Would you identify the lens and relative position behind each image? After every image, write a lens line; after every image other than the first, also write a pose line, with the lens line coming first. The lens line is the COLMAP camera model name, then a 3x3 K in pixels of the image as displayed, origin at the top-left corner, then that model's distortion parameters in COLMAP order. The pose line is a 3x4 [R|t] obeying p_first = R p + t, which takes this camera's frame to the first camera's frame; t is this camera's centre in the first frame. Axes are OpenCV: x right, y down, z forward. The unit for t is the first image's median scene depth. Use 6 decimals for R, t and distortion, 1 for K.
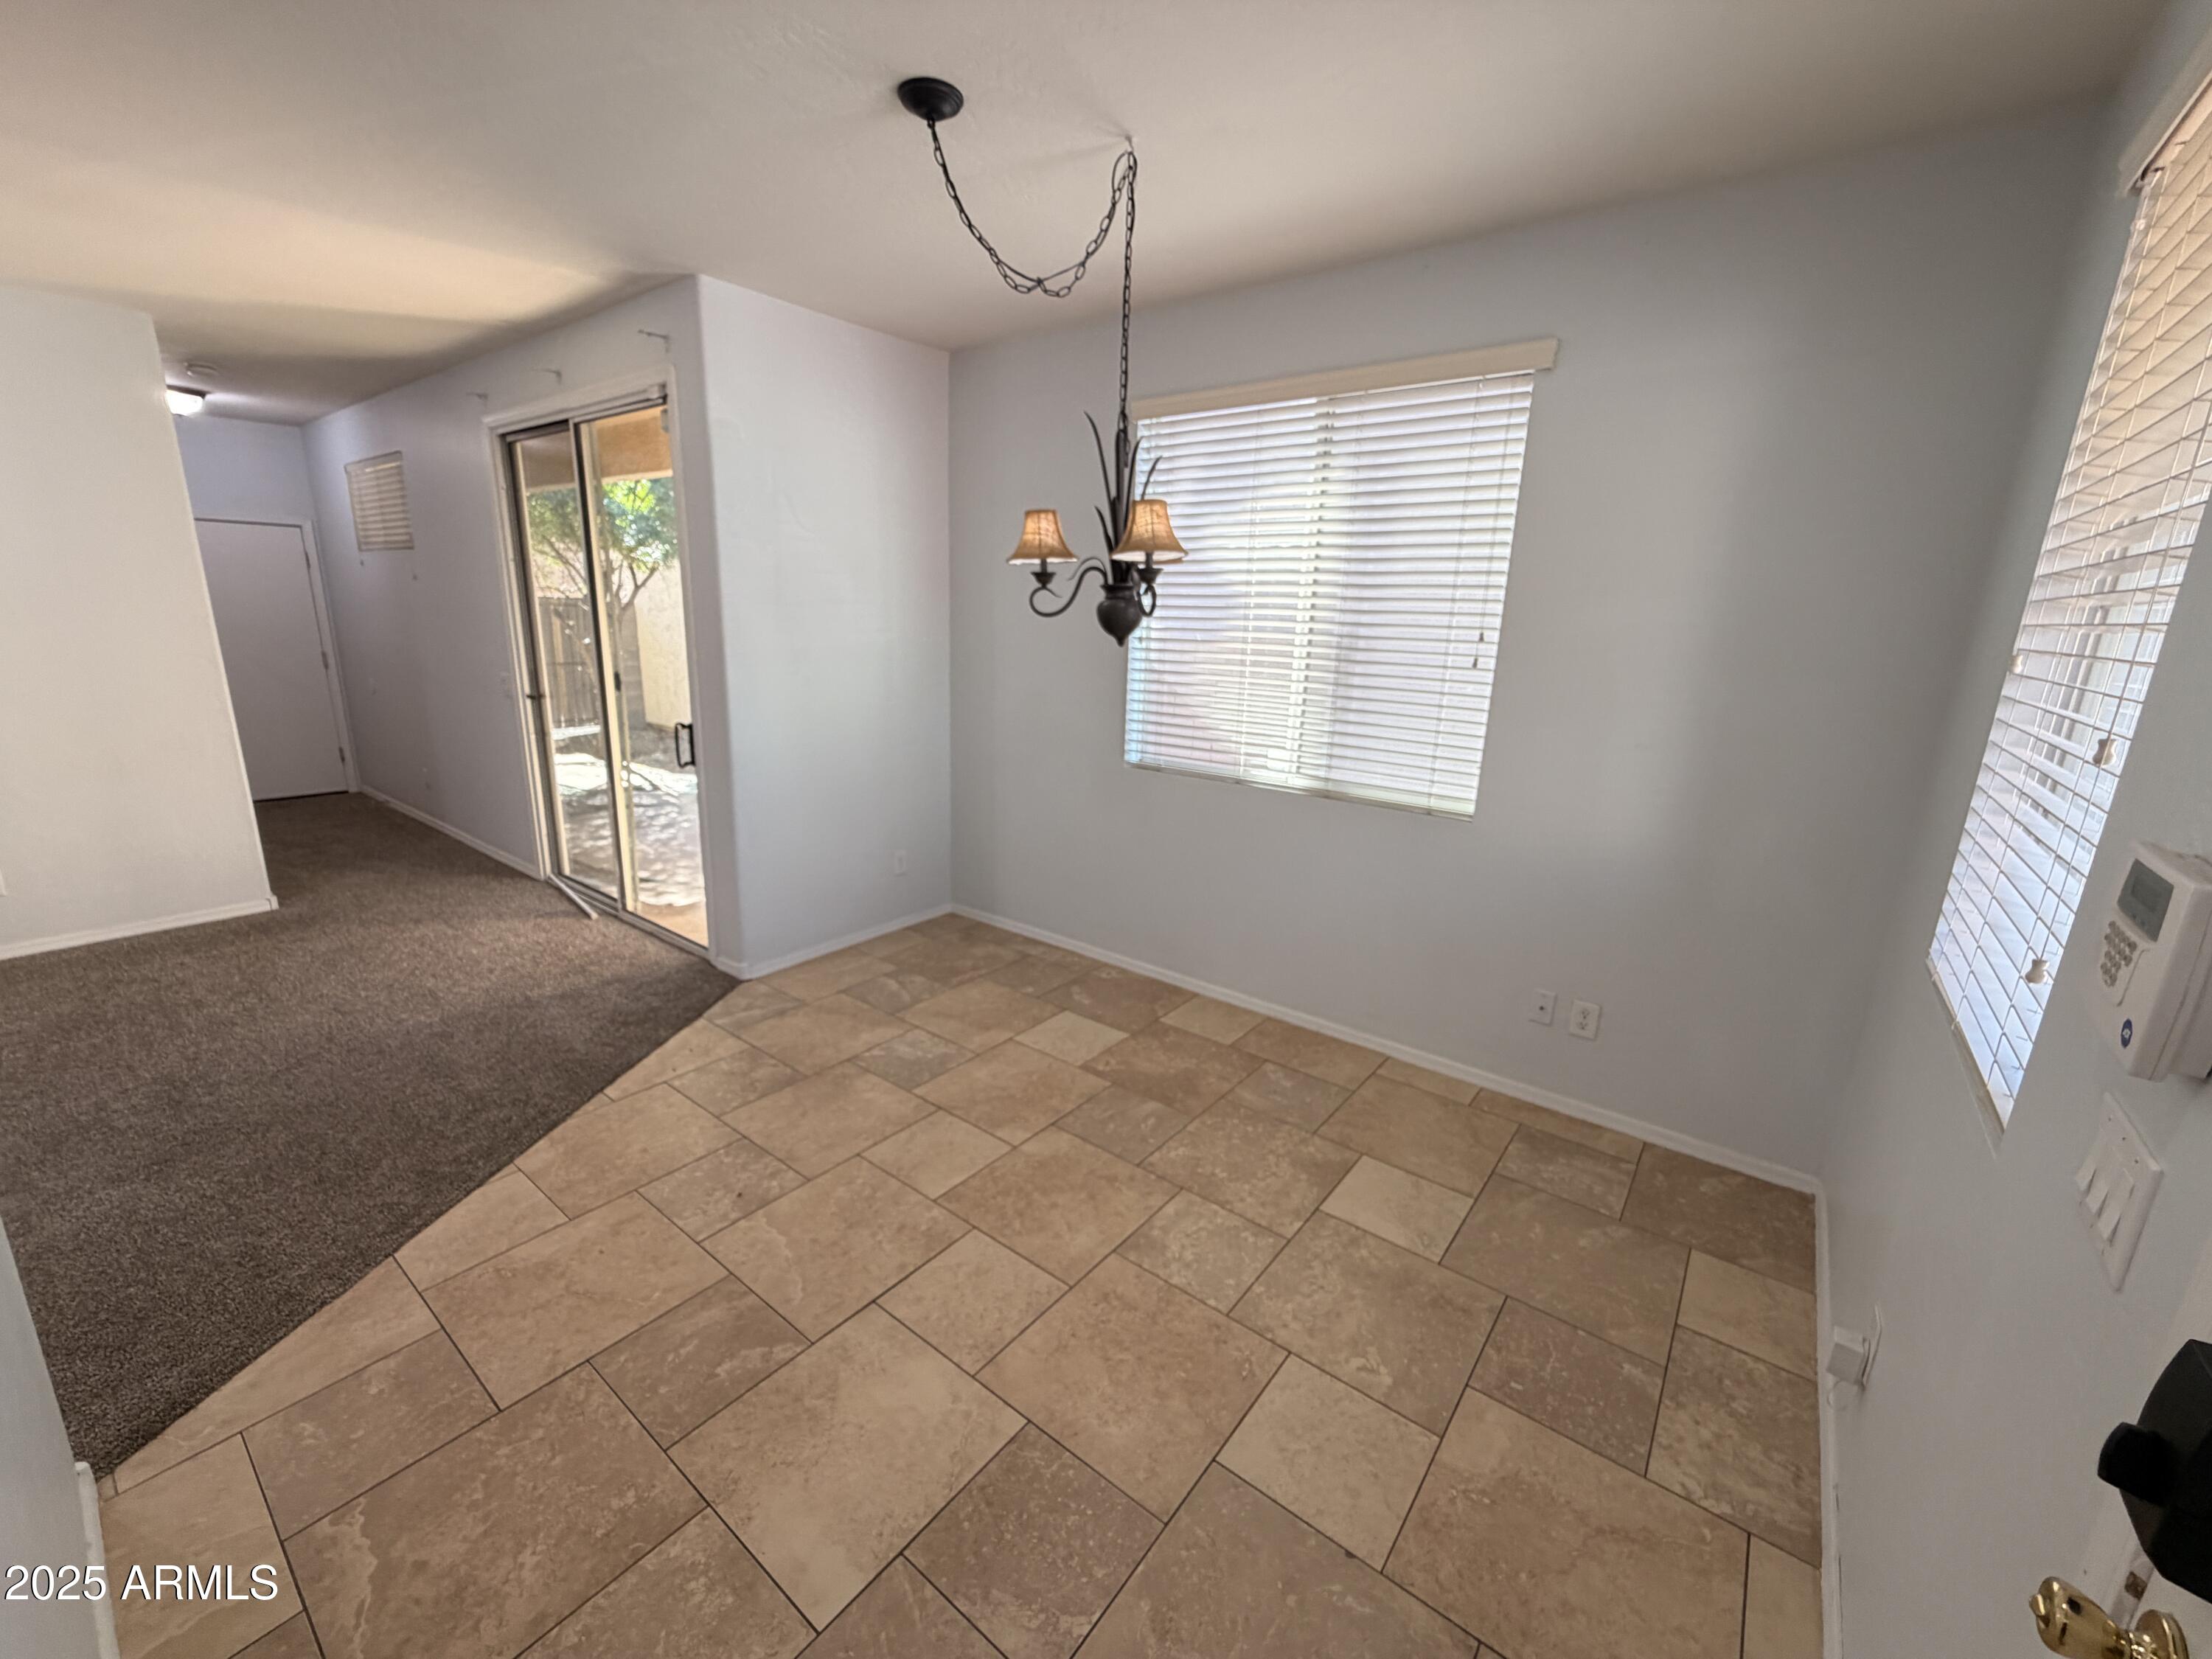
lens RADIAL K [[882.6, 0, 1091.7], [0, 882.6, 834.5], [0, 0, 1]] dist [0.000424, 0.000262]
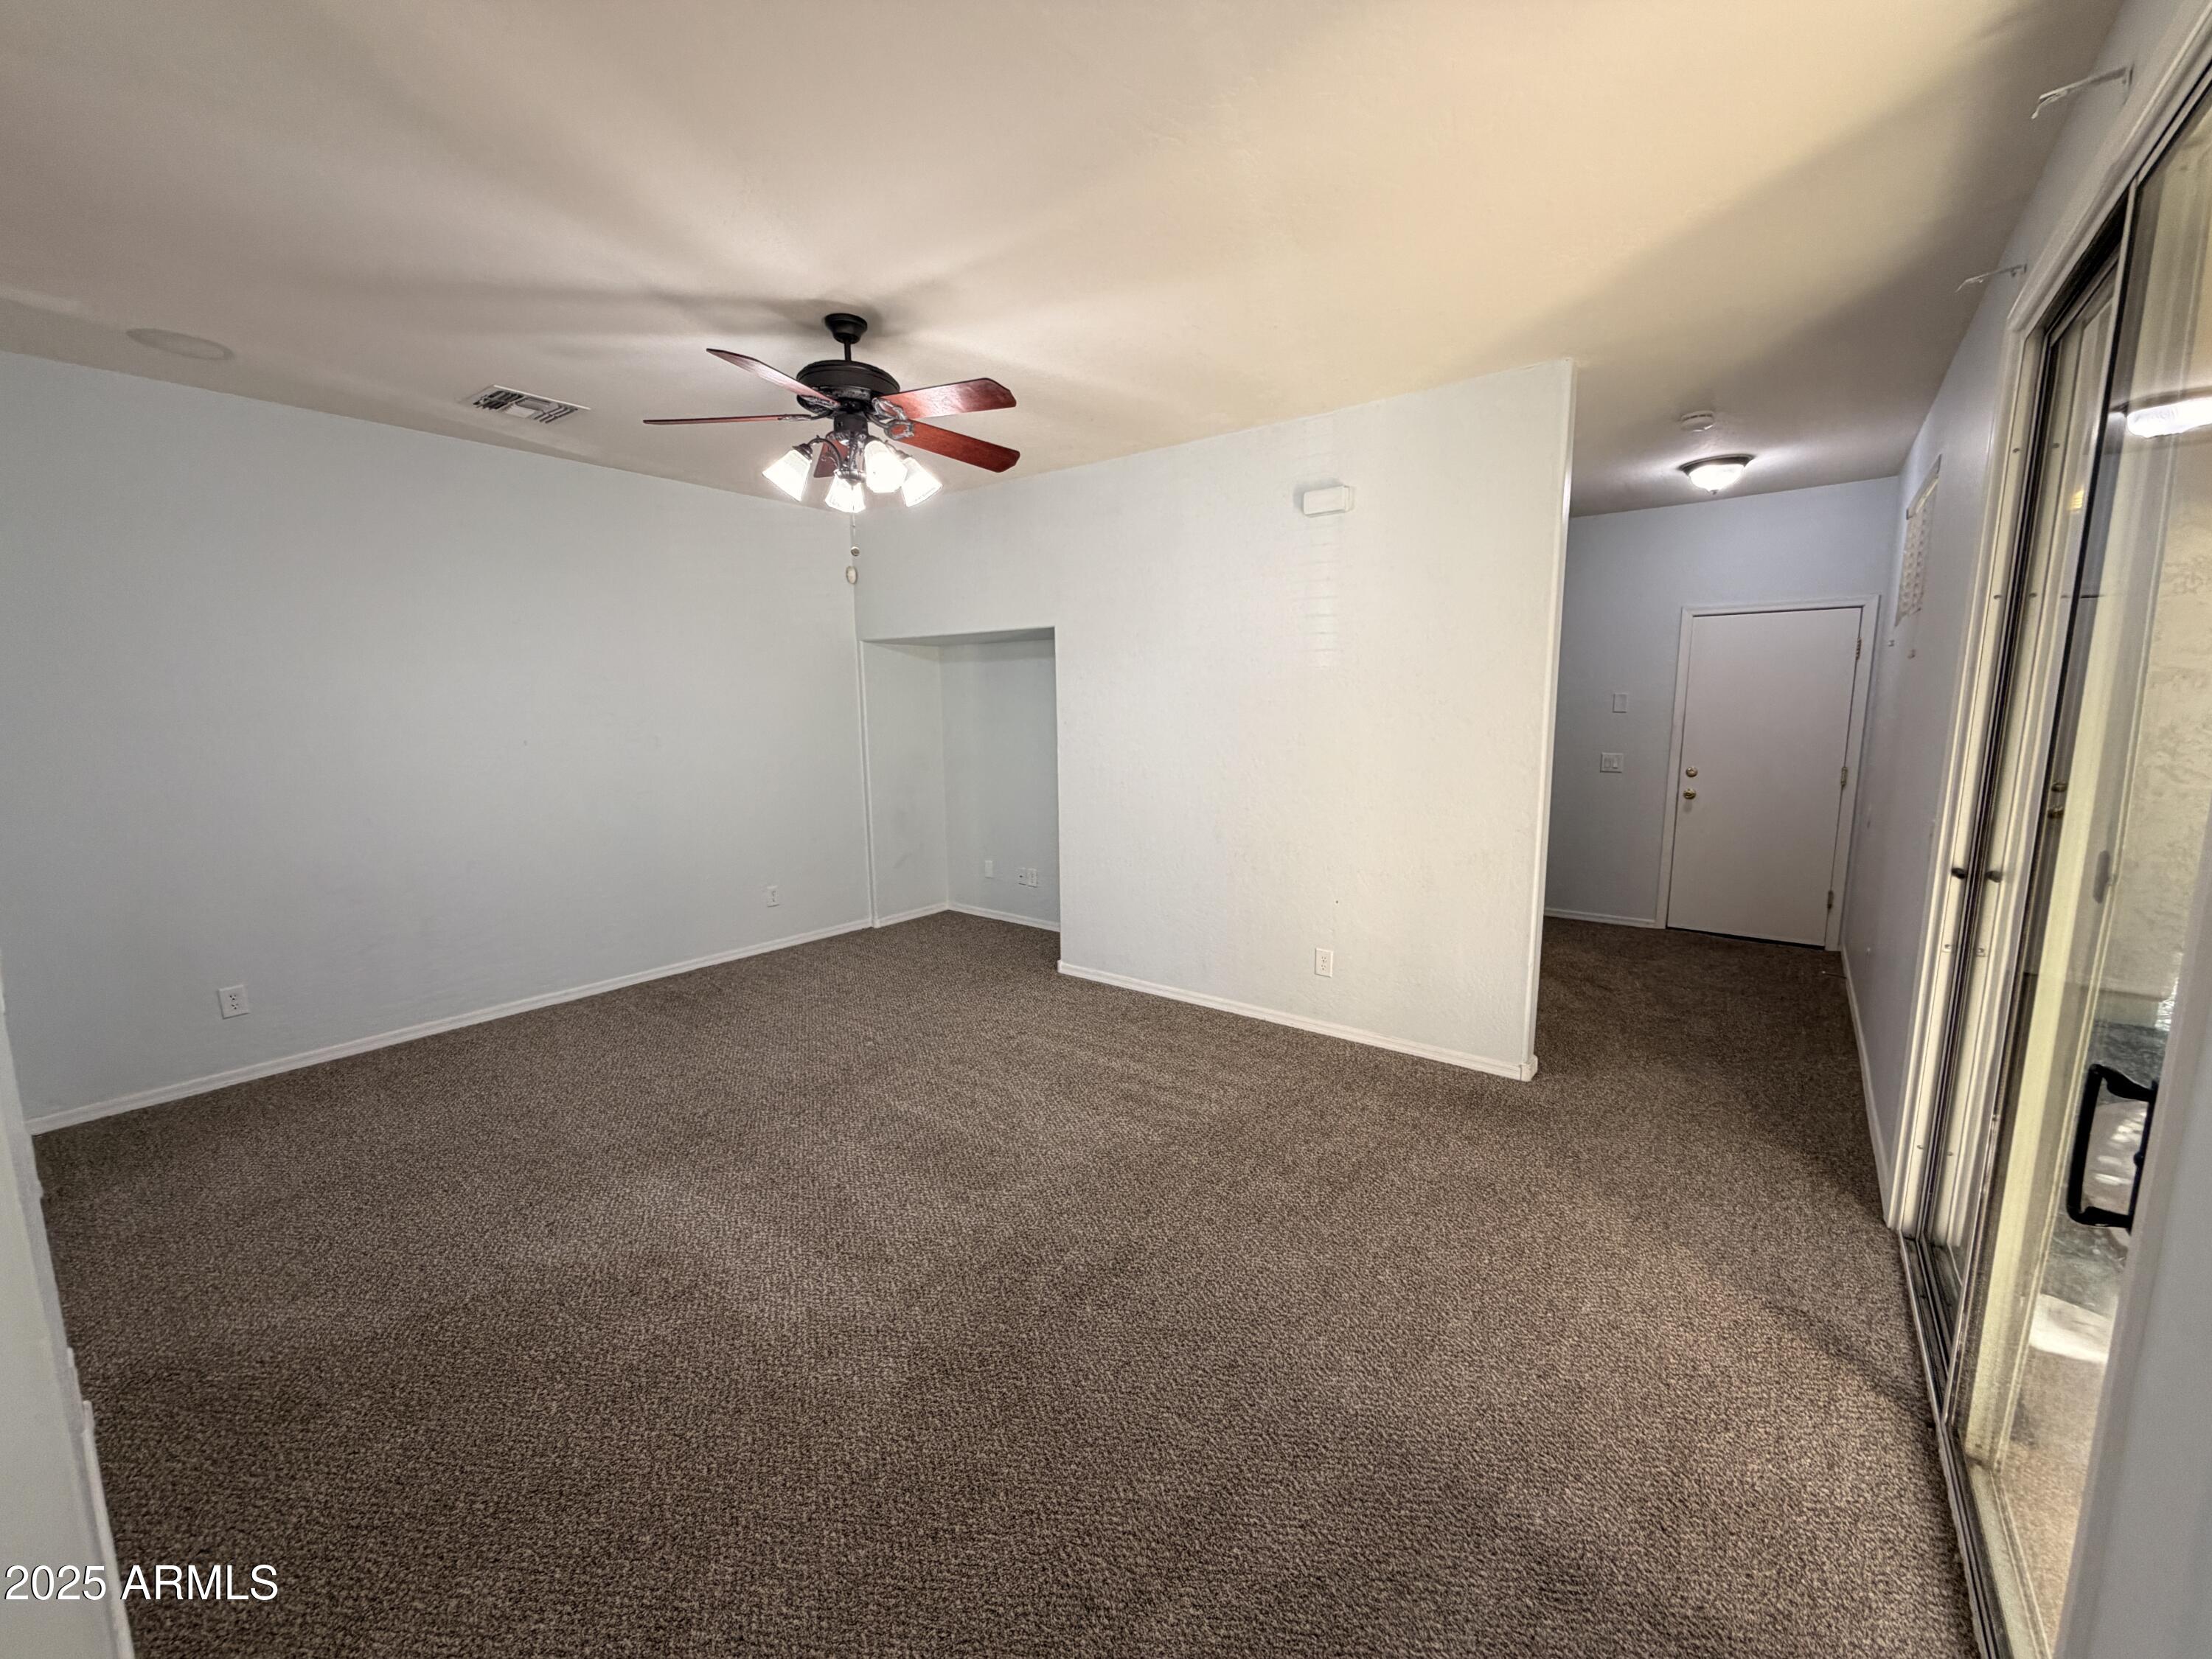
lens RADIAL K [[882.6, 0, 1100.1], [0, 882.6, 826.7], [0, 0, 1]] dist [0.000424, 0.000262]
pose [[0.004171, 0.109975, -0.993926, -0.170891], [-0.239662, 0.965077, 0.105778, -0.128856], [0.970847, 0.237765, 0.030382, 0.563190]]
